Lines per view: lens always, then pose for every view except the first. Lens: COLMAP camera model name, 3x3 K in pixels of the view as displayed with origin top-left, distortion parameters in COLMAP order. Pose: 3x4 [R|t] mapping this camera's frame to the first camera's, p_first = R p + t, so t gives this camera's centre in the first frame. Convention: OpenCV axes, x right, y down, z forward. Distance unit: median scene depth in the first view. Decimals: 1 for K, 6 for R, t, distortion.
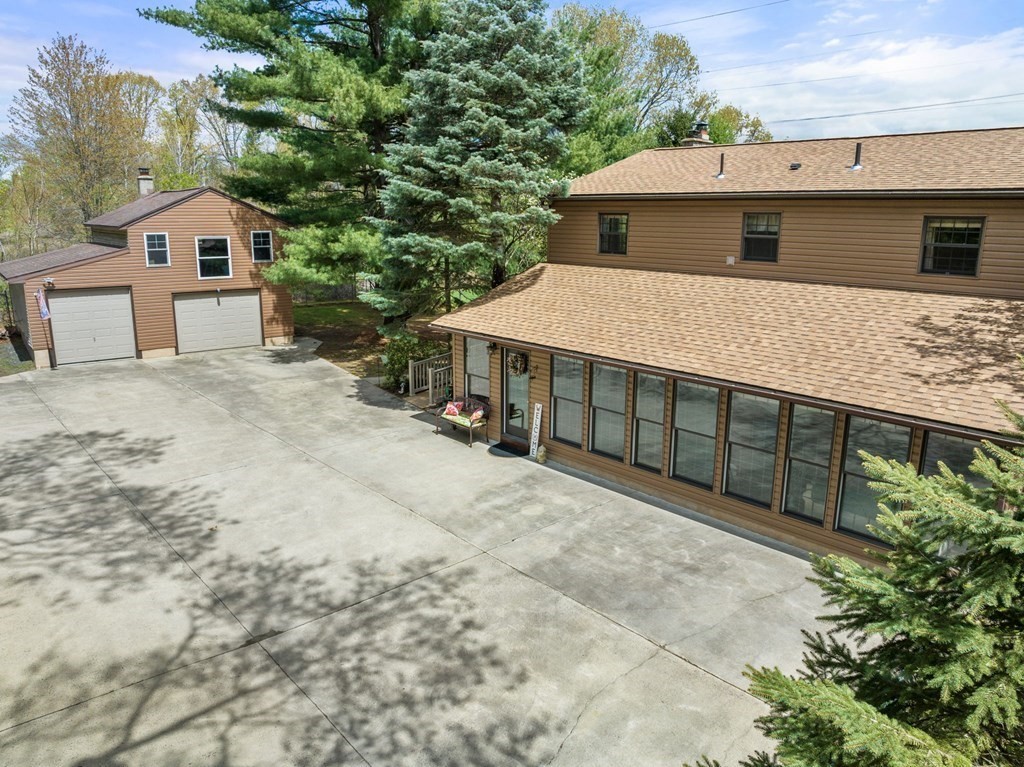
lens RADIAL K [[736.2, 0, 511.9], [0, 736.2, 381.3], [0, 0, 1]] dist [-0.037086, 0.004212]
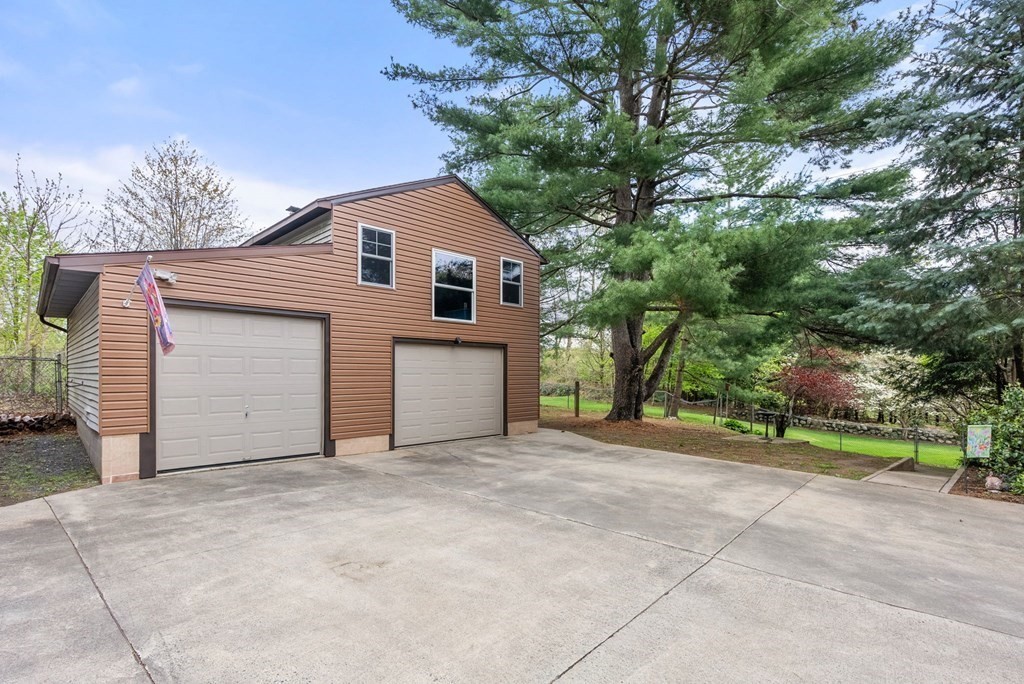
lens RADIAL K [[476.1, 0, 506.8], [0, 476.1, 372.7], [0, 0, 1]] dist [-0.004677, 0.003036]
pose [[0.992231, -0.002792, 0.124375, -0.455174], [0.031004, 0.973753, -0.225484, -0.009625], [-0.120481, 0.227589, 0.966275, 0.689090]]
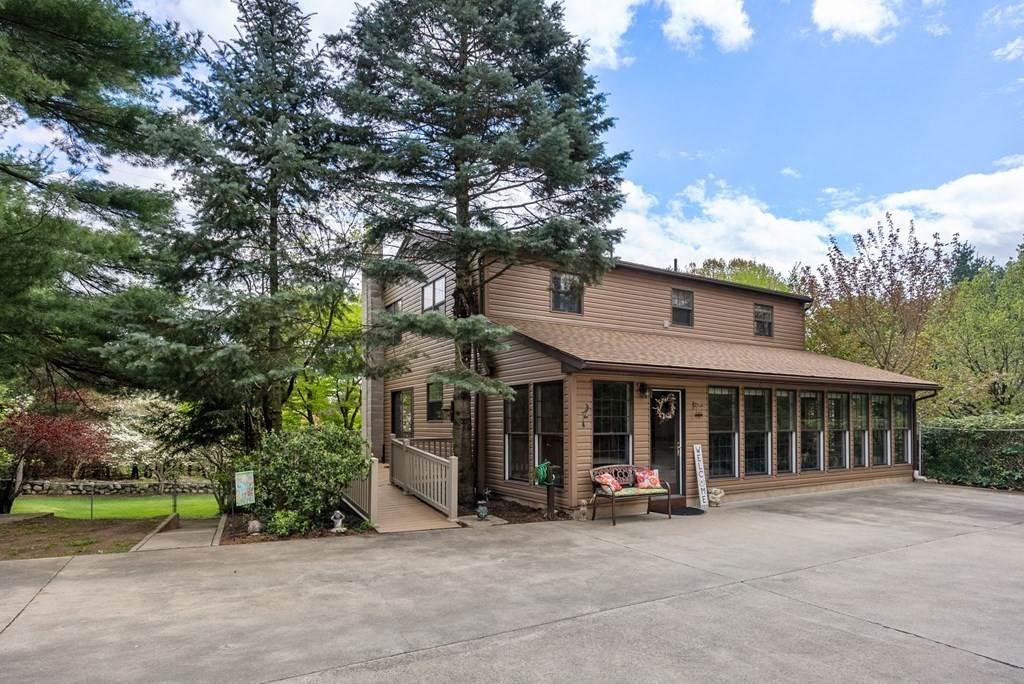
lens RADIAL K [[558.7, 0, 510.1], [0, 558.7, 414.5], [0, 0, 1]] dist [0.005404, 0.000320]
pose [[0.183307, 0.010284, 0.983002, -0.445370], [0.225101, 0.972939, -0.052155, -0.013693], [-0.956937, 0.230835, 0.176032, 0.712312]]
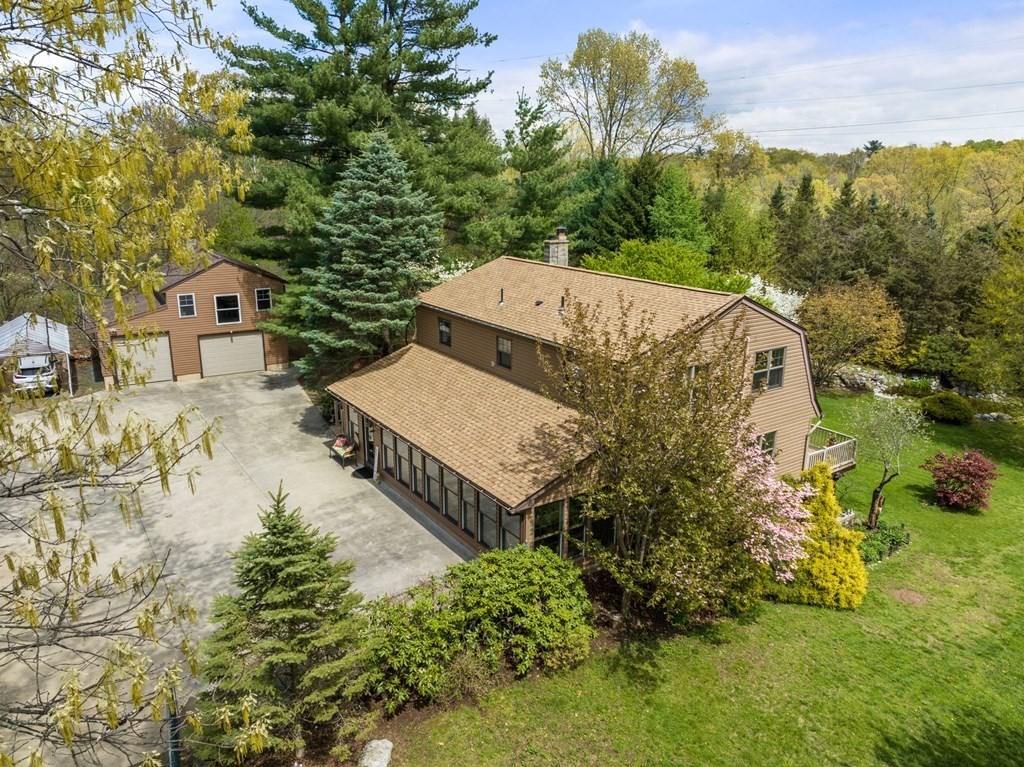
lens RADIAL K [[736.2, 0, 514.1], [0, 736.2, 382.0], [0, 0, 1]] dist [-0.037086, 0.004212]
pose [[0.991520, 0.038750, -0.124039, 0.341997], [-0.032610, 0.998158, 0.051150, -0.131708], [0.125792, -0.046672, 0.990958, -0.350474]]
